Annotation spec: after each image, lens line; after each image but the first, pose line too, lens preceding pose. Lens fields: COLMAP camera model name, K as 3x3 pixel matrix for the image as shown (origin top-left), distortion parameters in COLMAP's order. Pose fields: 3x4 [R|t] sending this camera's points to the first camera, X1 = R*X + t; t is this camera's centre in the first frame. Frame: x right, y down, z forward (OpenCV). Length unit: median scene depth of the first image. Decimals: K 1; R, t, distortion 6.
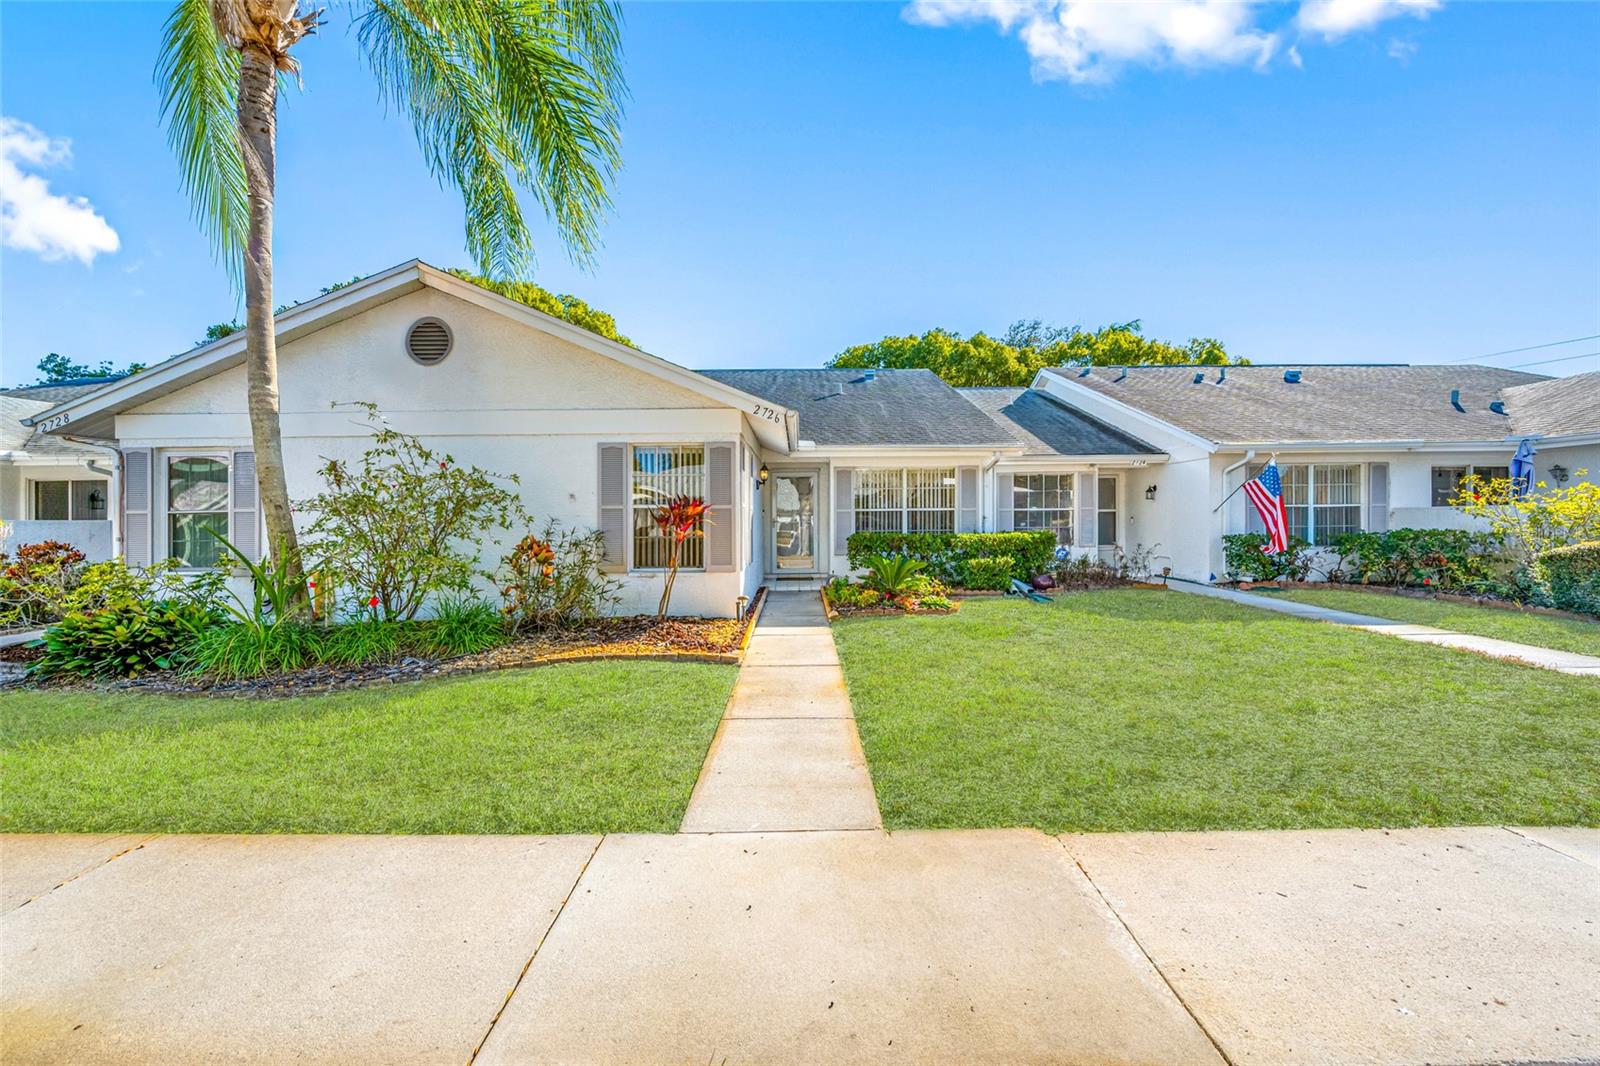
lens RADIAL K [[631.0, 0, 793.0], [0, 631.0, 519.2], [0, 0, 1]] dist [-0.000628, 0.000422]
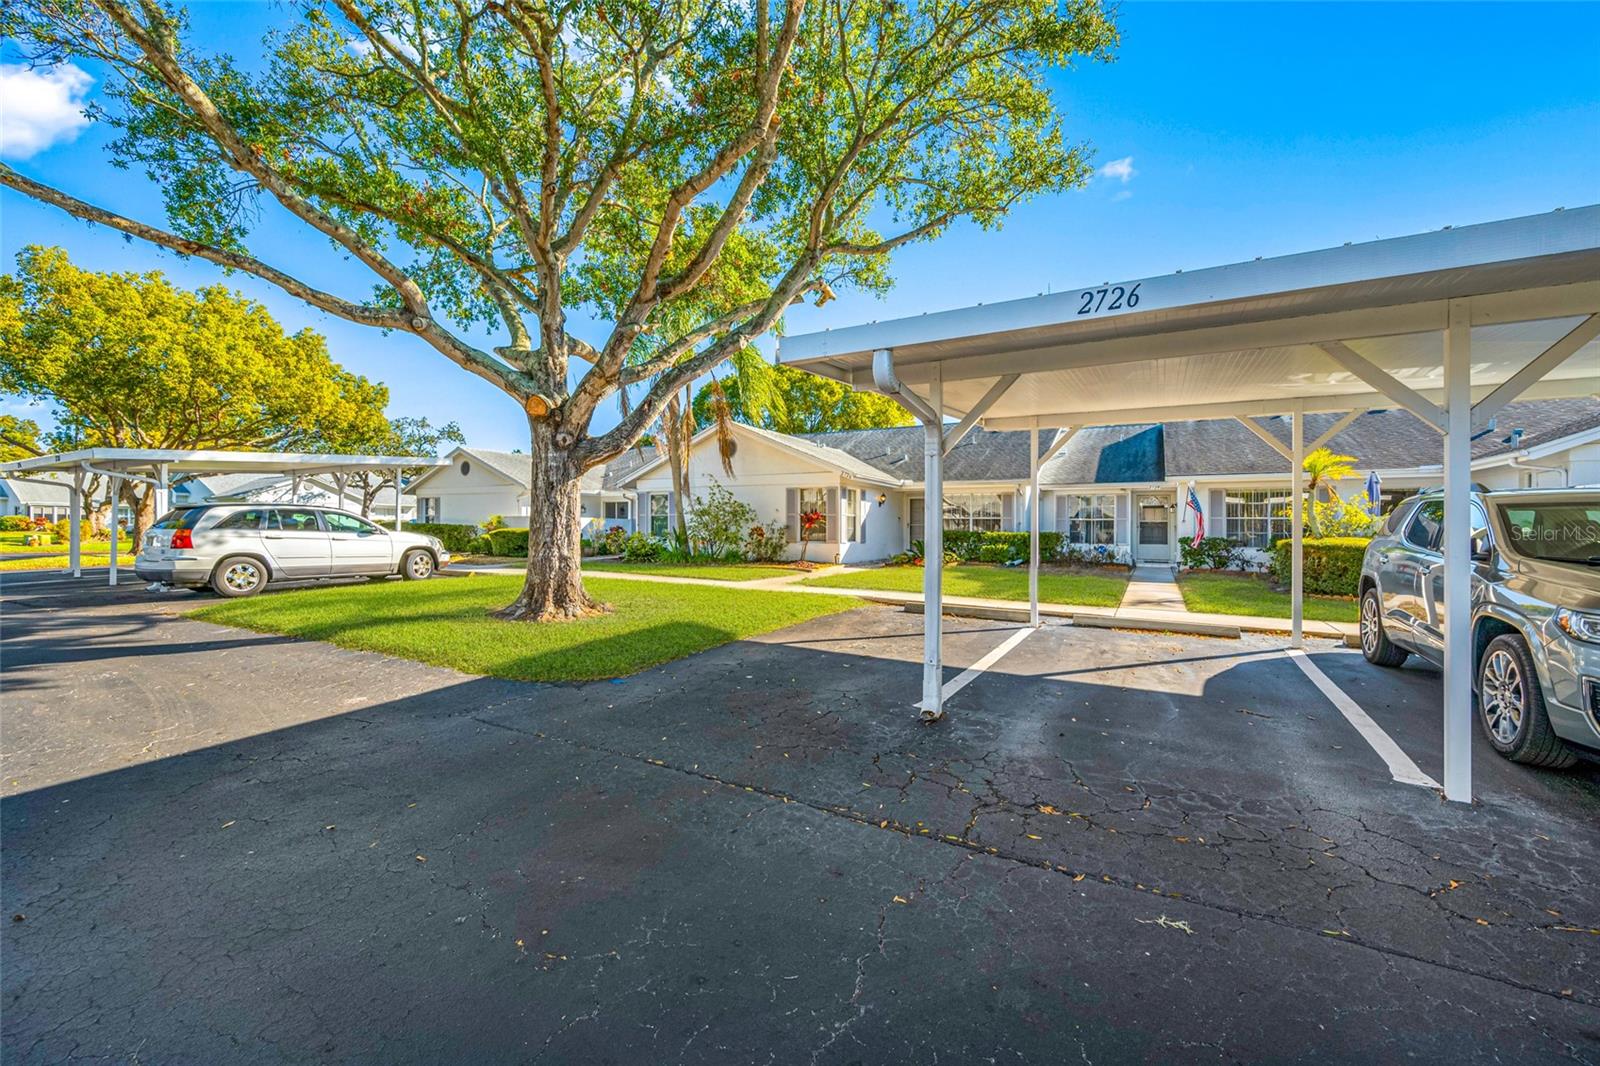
lens RADIAL K [[631.0, 0, 804.0], [0, 631.0, 526.1], [0, 0, 1]] dist [-0.000628, 0.000422]
pose [[0.873989, 0.015276, -0.485706, 0.925301], [-0.015105, 0.999877, 0.004267, 0.013080], [0.485711, 0.003608, 0.874112, -1.075079]]
